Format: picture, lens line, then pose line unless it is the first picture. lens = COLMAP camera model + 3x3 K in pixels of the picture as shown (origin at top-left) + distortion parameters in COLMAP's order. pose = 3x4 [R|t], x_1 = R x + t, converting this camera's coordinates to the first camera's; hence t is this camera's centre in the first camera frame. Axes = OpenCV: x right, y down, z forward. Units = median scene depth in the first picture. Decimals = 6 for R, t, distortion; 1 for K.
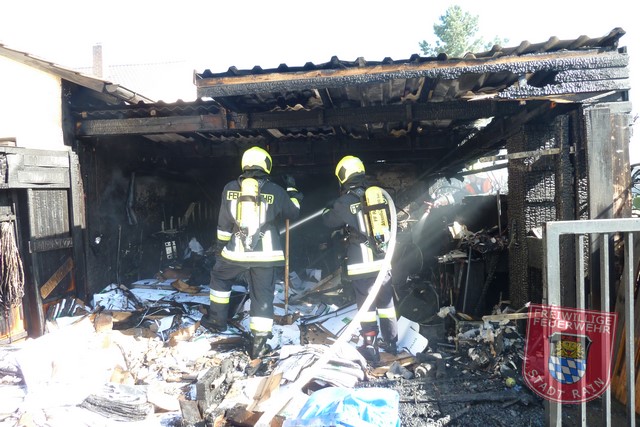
lens RADIAL K [[455.4, 0, 317.8], [0, 455.4, 209.1], [0, 0, 1]] dist [-0.024090, -0.004581]
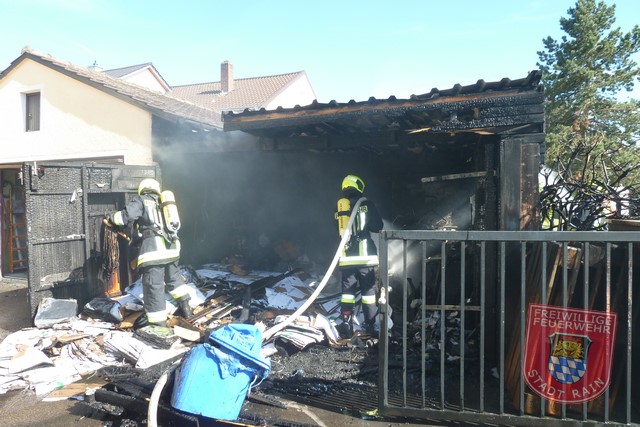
lens RADIAL K [[455.4, 0, 317.8], [0, 455.4, 209.1], [0, 0, 1]] dist [-0.024090, -0.004581]
pose [[0.960993, 0.033869, -0.274492, 0.416133], [-0.034122, 0.999410, 0.003853, -0.022596], [0.274460, 0.005664, 0.961582, -0.271542]]
